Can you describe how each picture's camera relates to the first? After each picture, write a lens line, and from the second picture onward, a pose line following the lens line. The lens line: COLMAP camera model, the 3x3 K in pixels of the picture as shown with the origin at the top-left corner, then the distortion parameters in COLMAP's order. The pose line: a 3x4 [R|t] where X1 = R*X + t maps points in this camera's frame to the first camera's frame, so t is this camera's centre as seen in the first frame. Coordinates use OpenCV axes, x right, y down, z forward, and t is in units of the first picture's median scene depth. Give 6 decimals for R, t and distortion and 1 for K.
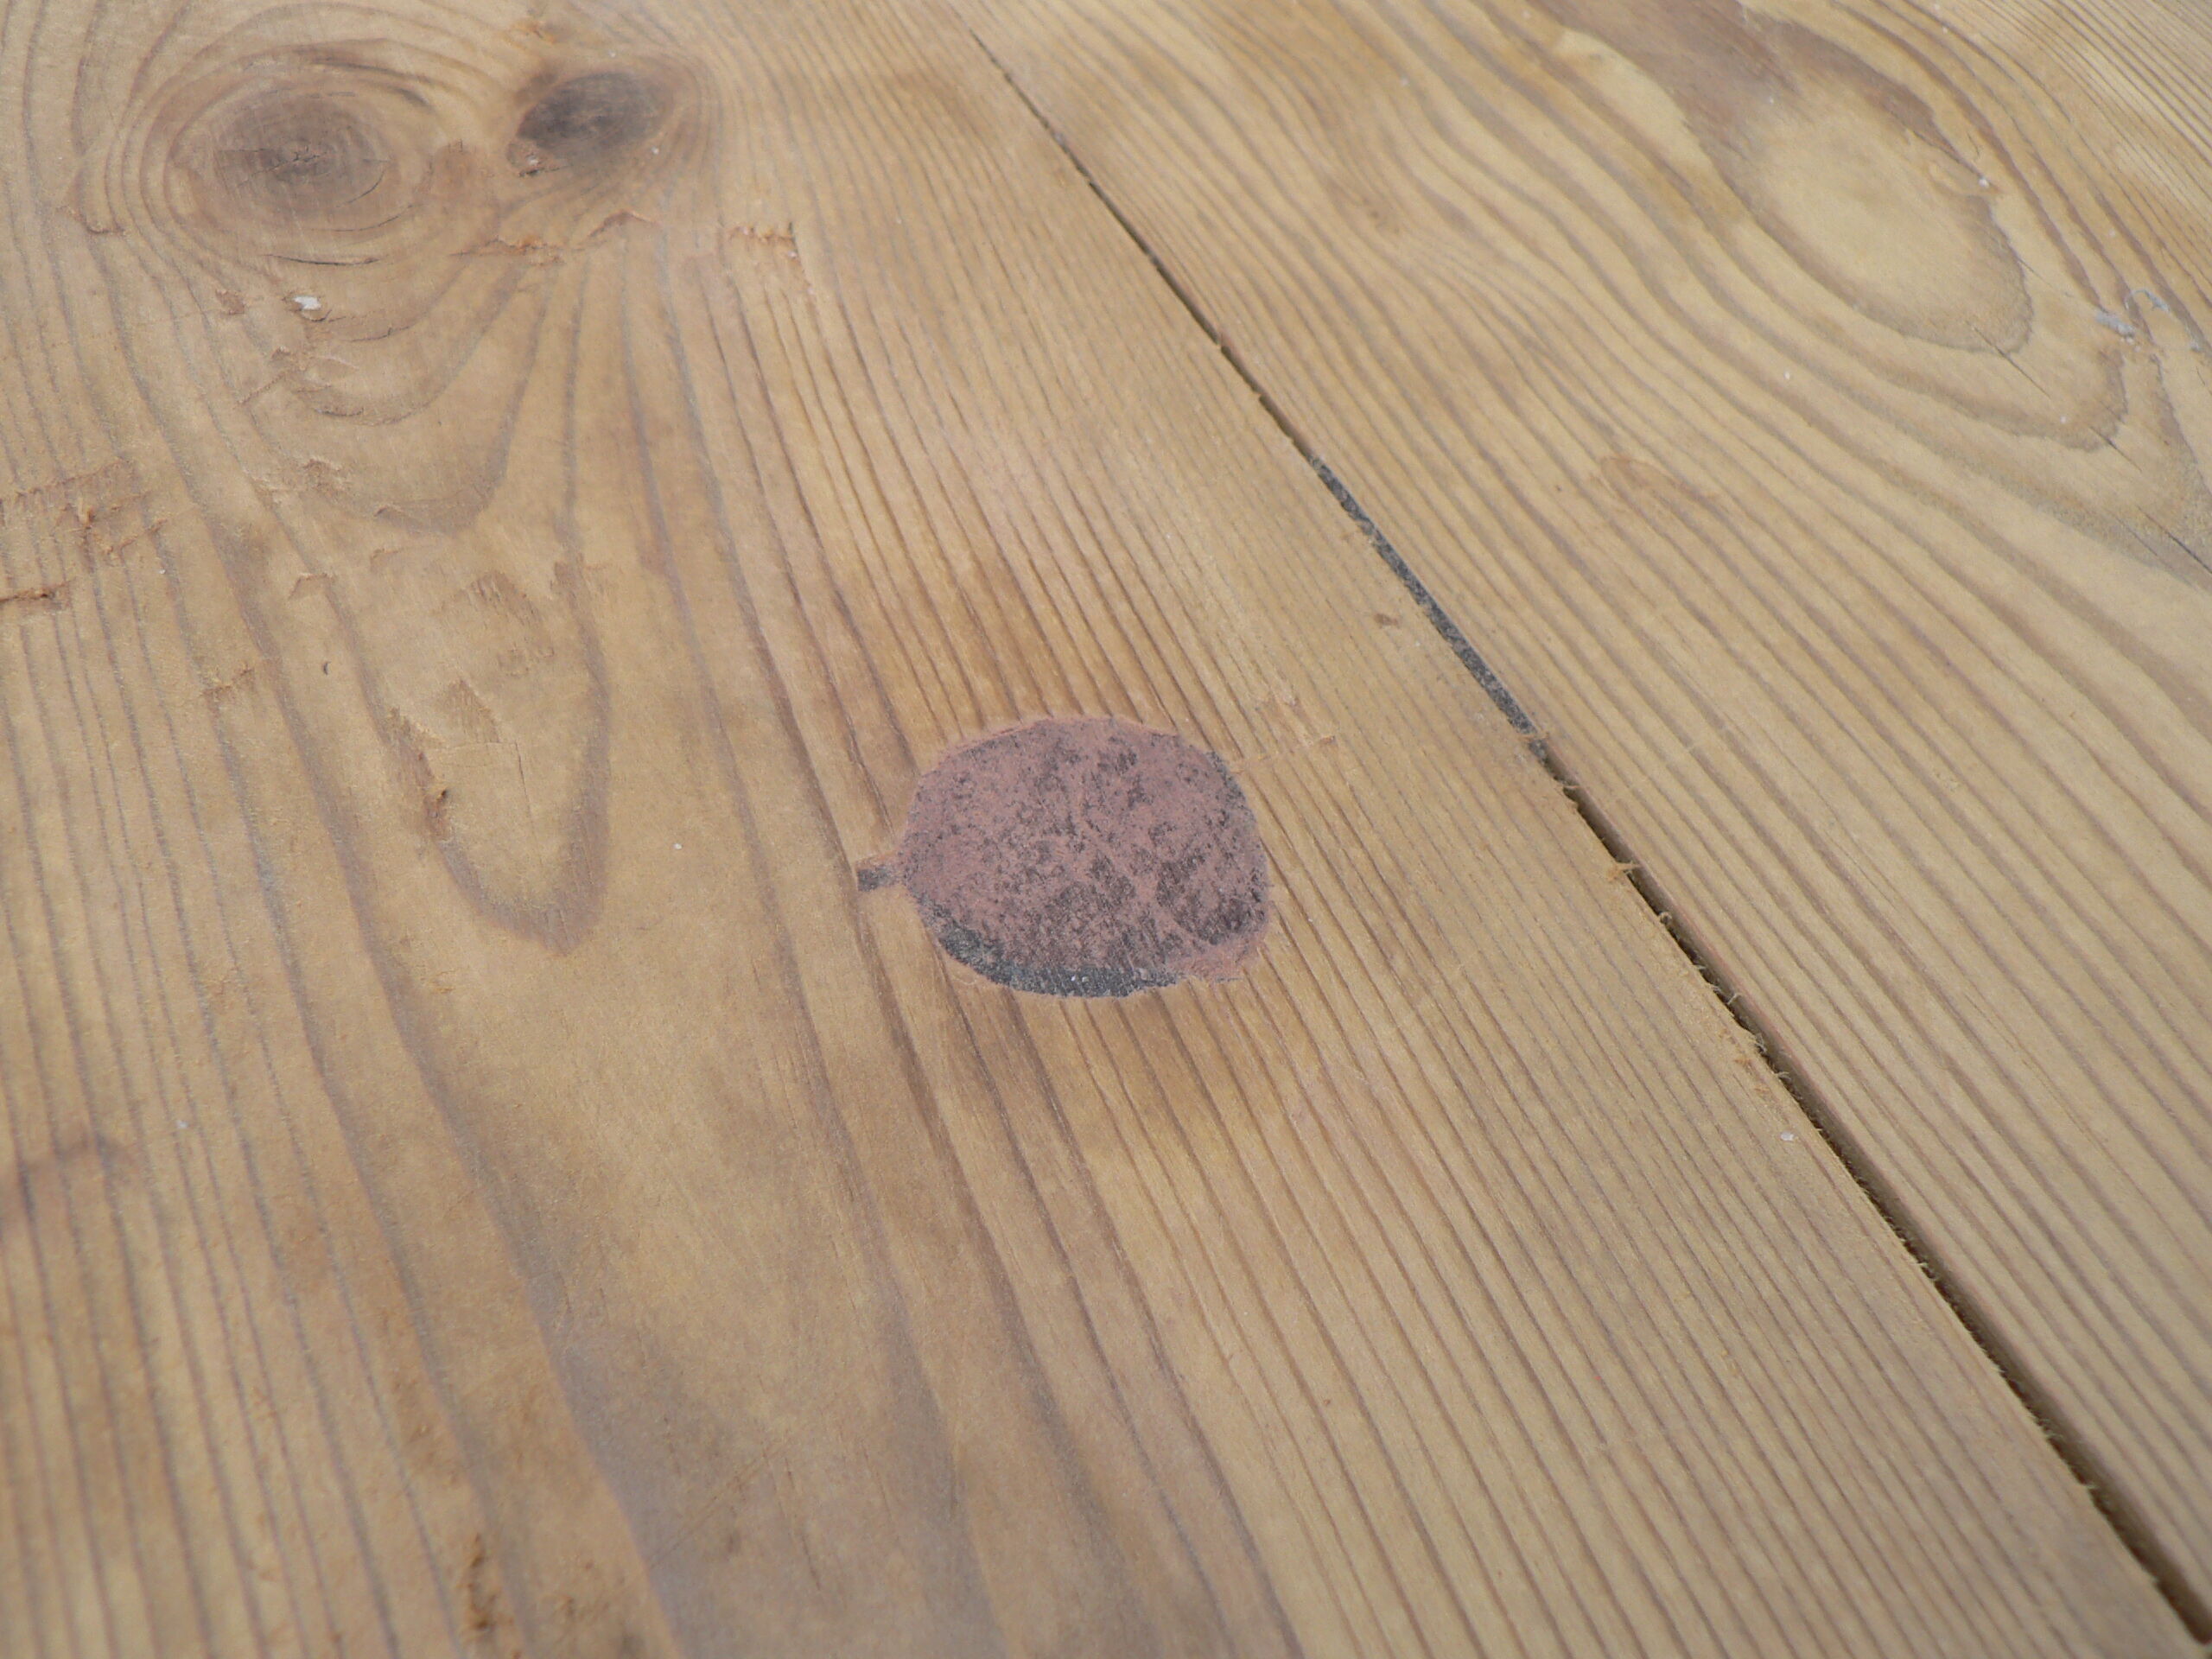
lens RADIAL K [[2416.5, 0, 1096.4], [0, 2416.5, 817.0], [0, 0, 1]] dist [-0.193125, 0.215618]
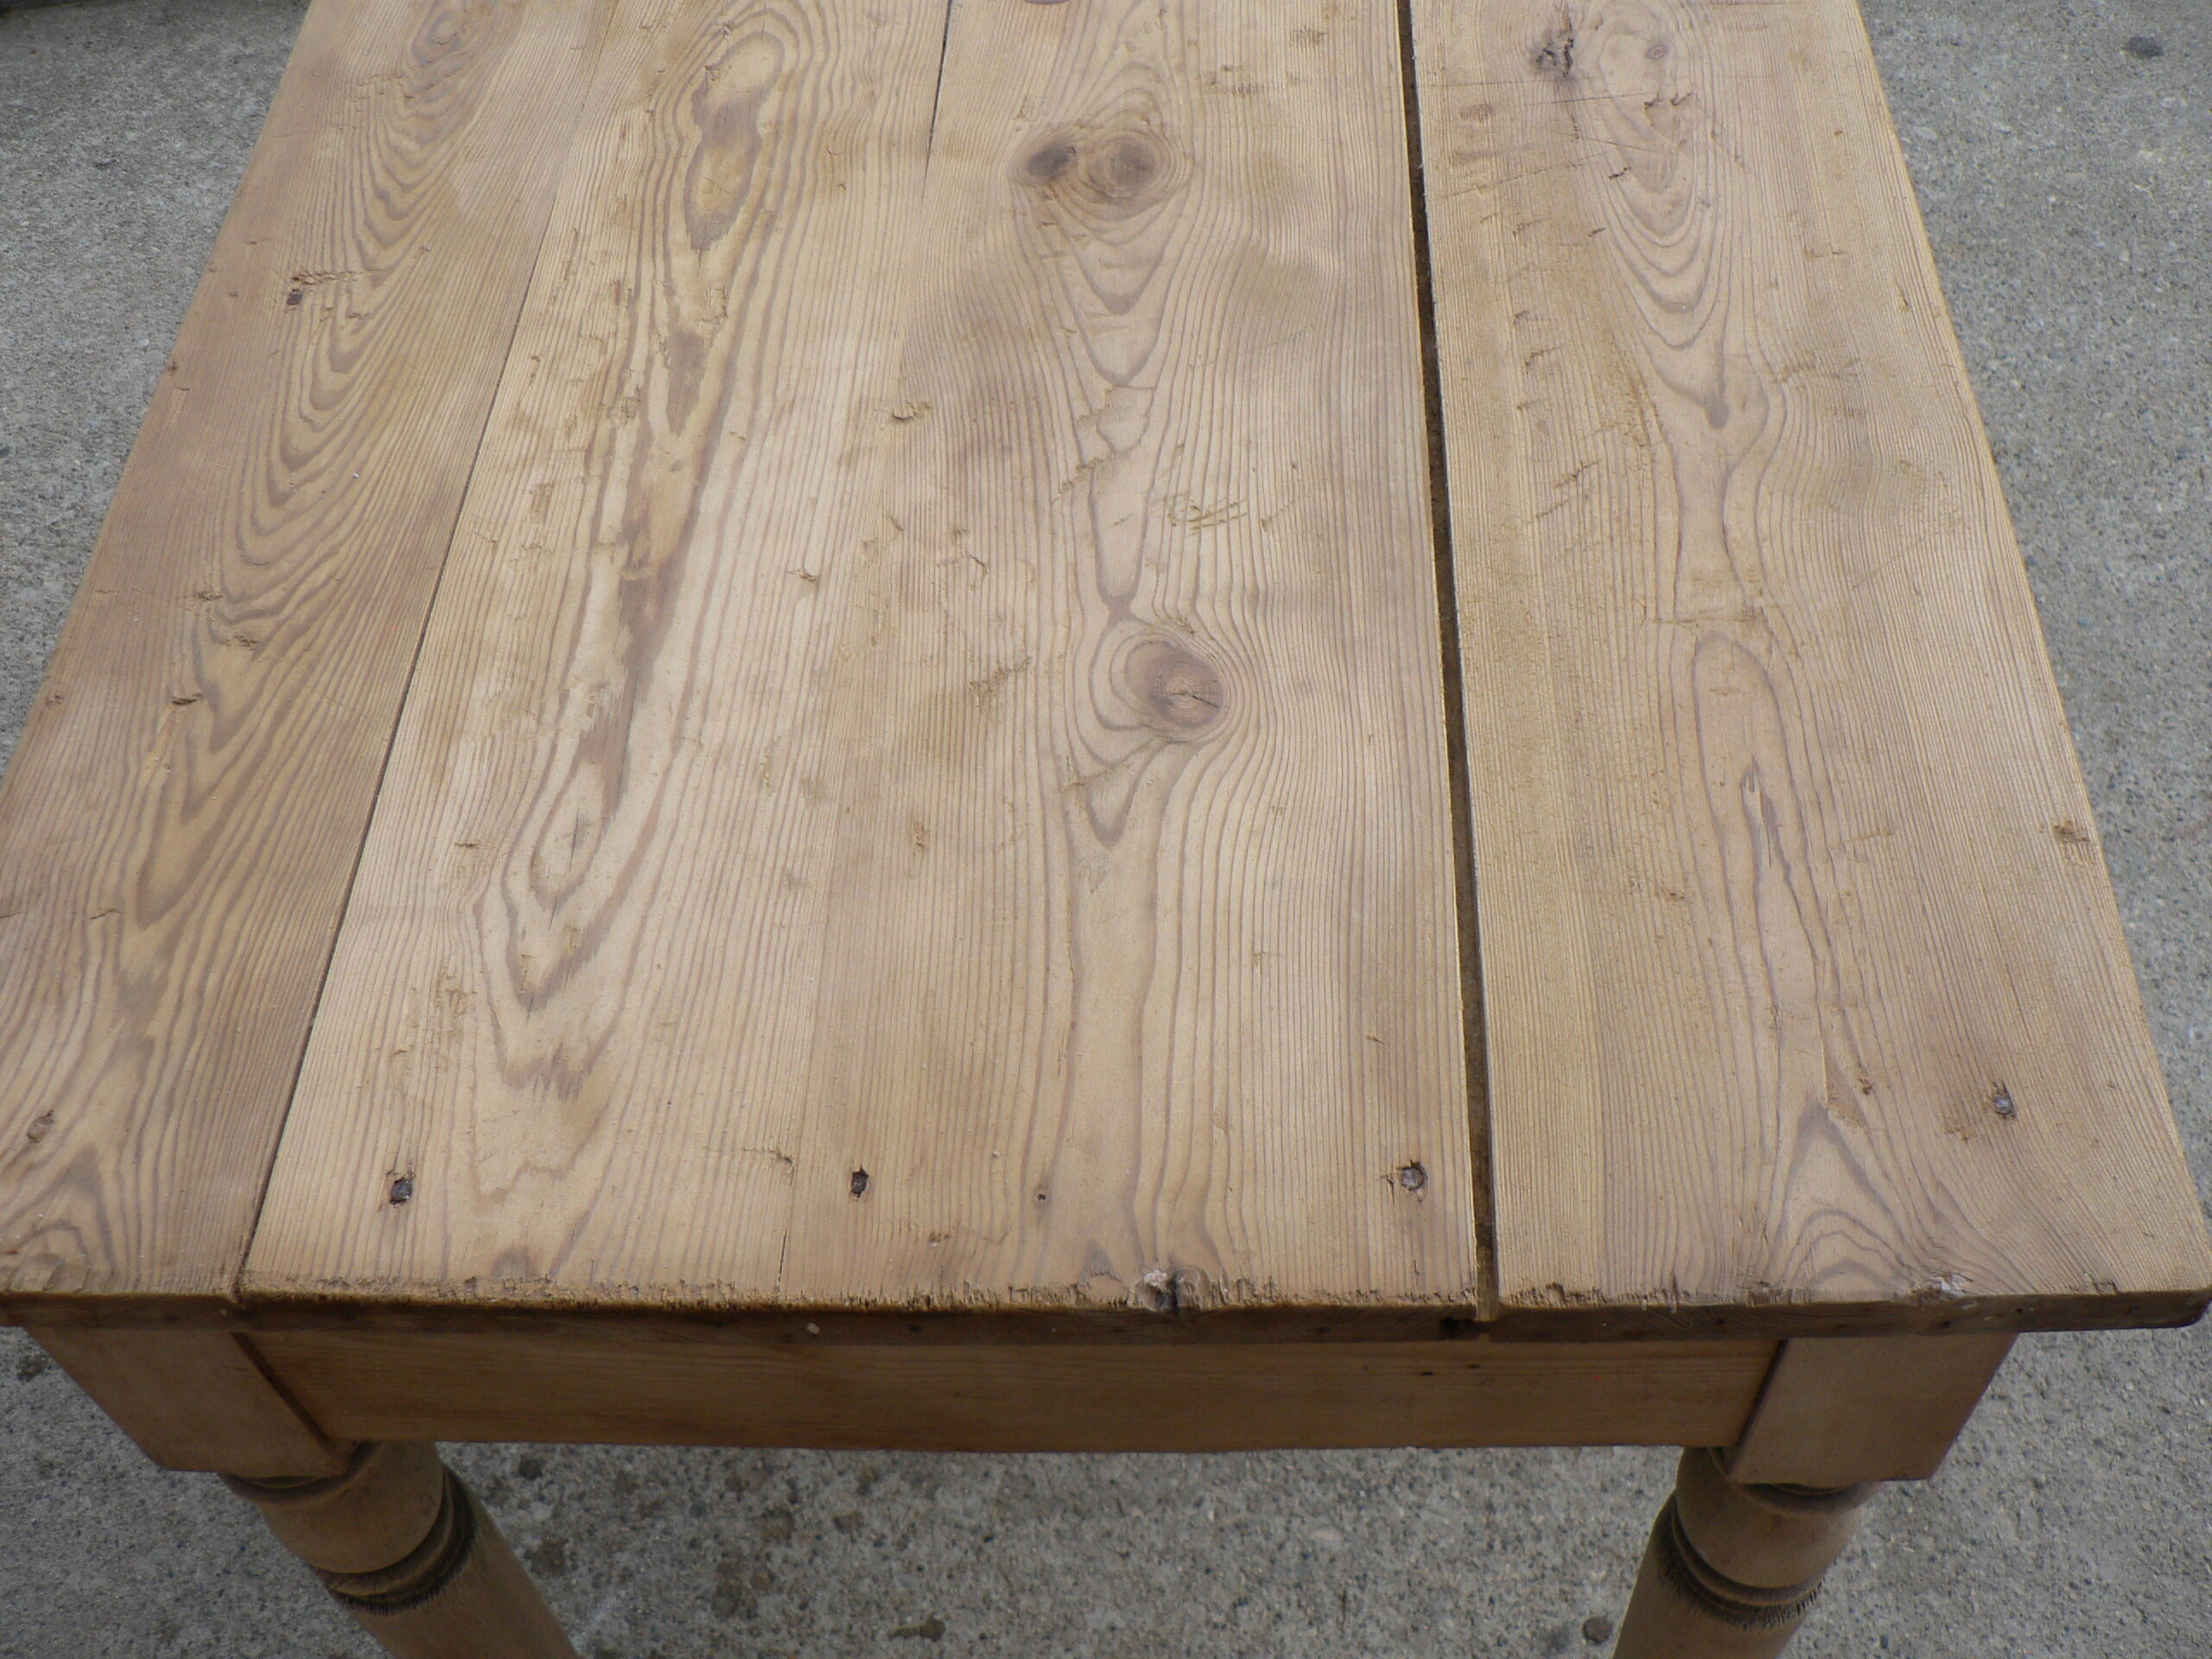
lens RADIAL K [[2416.5, 0, 1096.4], [0, 2416.5, 817.0], [0, 0, 1]] dist [-0.193125, 0.215618]
pose [[-0.889423, -0.347425, 0.297024, -2.055733], [0.368574, -0.160804, 0.915585, -4.510288], [-0.270335, 0.923817, 0.271074, 1.166715]]
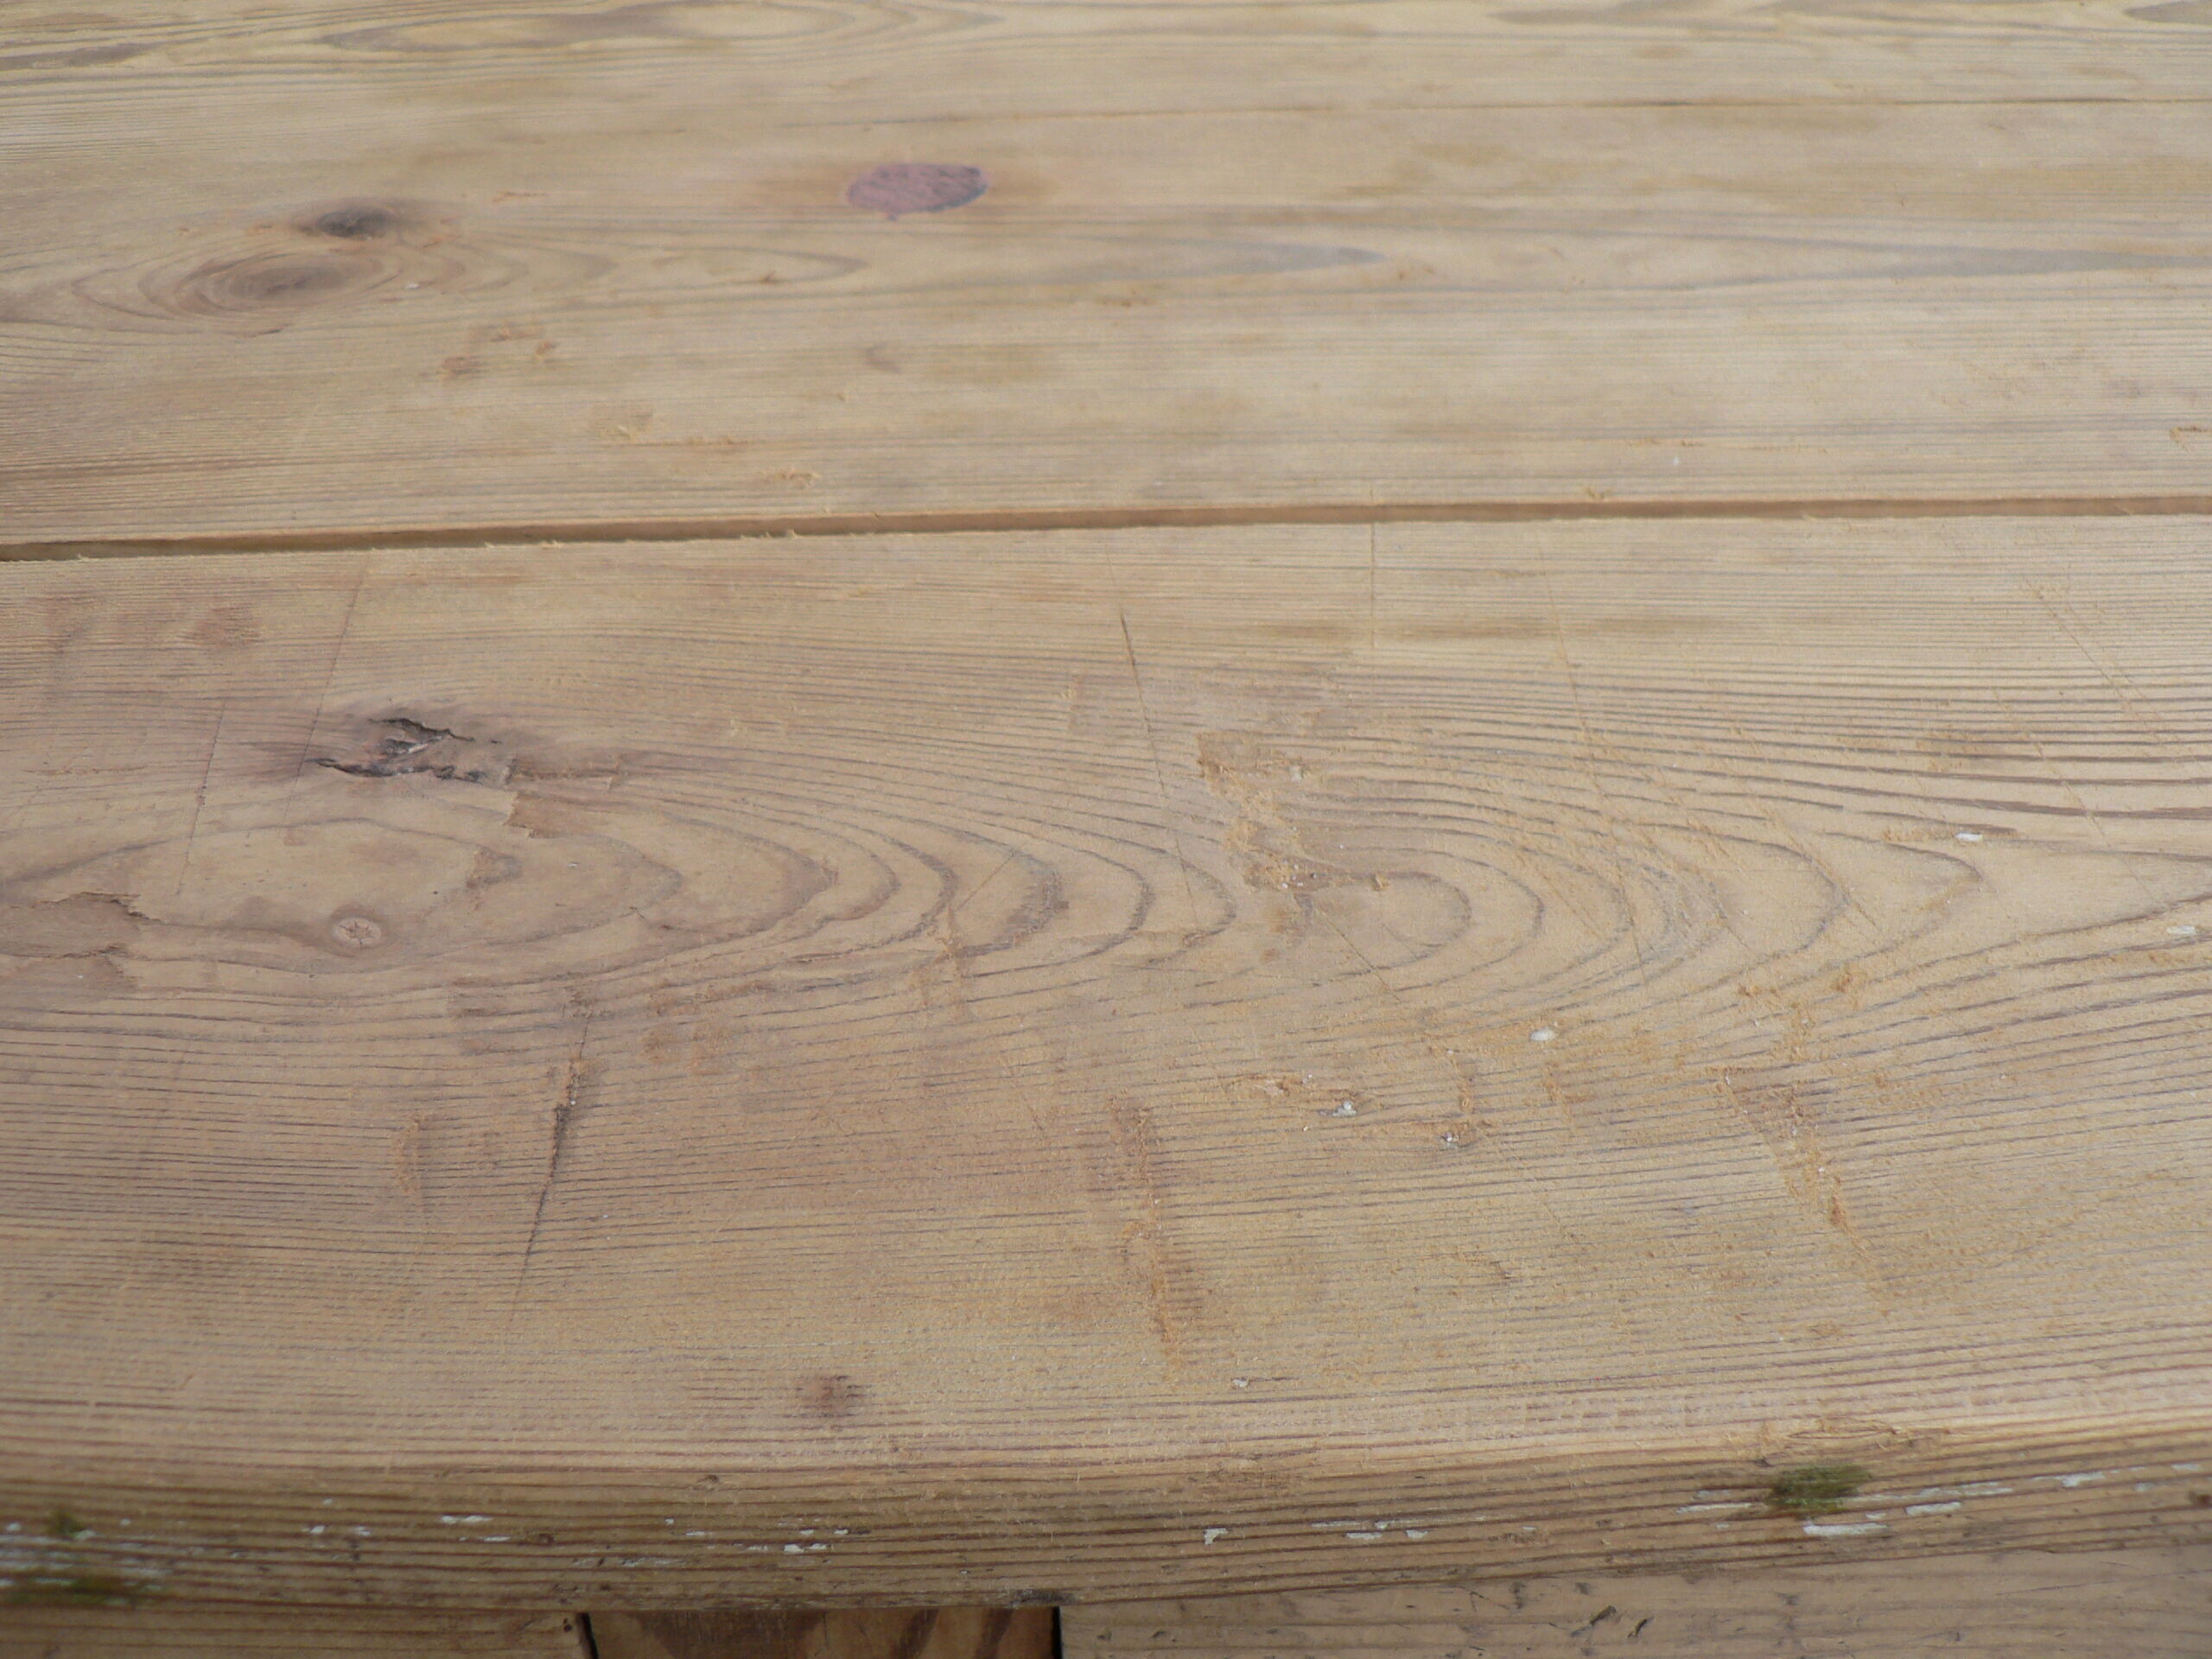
lens RADIAL K [[2416.5, 0, 1096.4], [0, 2416.5, 817.0], [0, 0, 1]] dist [-0.193125, 0.215618]
pose [[0.423891, -0.570600, 0.703372, -1.966230], [0.711983, 0.689940, 0.130623, 0.263879], [-0.559818, 0.445419, 0.698717, -0.550799]]
